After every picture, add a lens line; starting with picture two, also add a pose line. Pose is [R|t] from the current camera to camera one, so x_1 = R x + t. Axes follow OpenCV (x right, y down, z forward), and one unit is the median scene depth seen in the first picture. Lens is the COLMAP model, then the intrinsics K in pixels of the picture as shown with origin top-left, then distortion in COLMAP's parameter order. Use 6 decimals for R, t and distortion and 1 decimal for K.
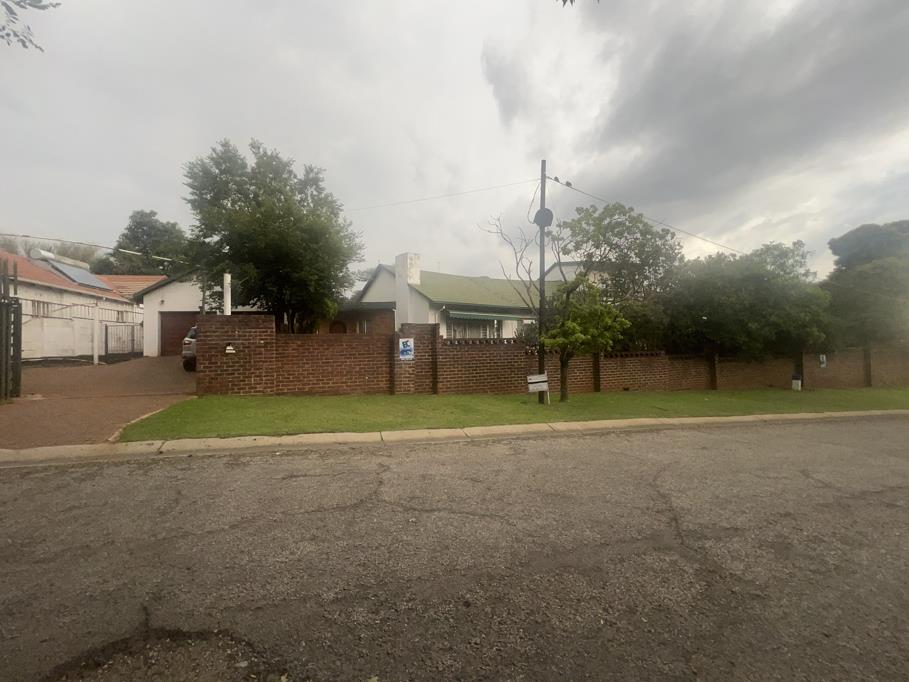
lens RADIAL K [[365.7, 0, 447.3], [0, 365.7, 335.6], [0, 0, 1]] dist [-0.001472, -0.000173]
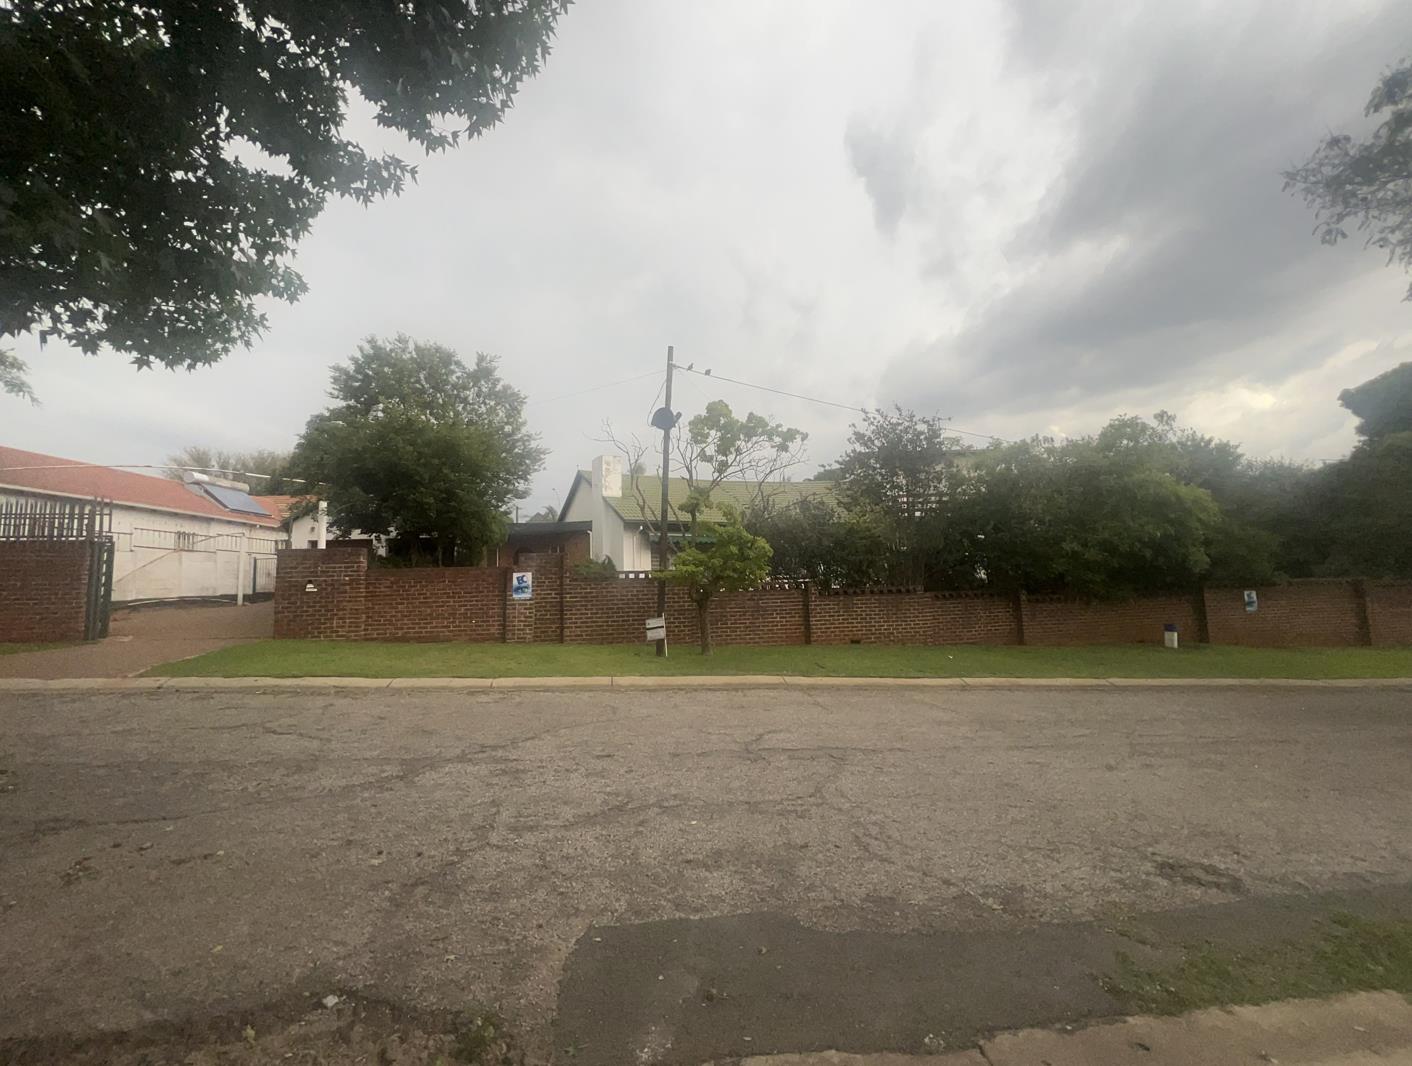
lens RADIAL K [[568.1, 0, 694.8], [0, 568.1, 524.7], [0, 0, 1]] dist [-0.001472, -0.000173]
pose [[0.983510, -0.024836, -0.179141, 0.334973], [0.012934, 0.997648, -0.067307, -0.005722], [0.180391, 0.063880, 0.981518, -0.114043]]
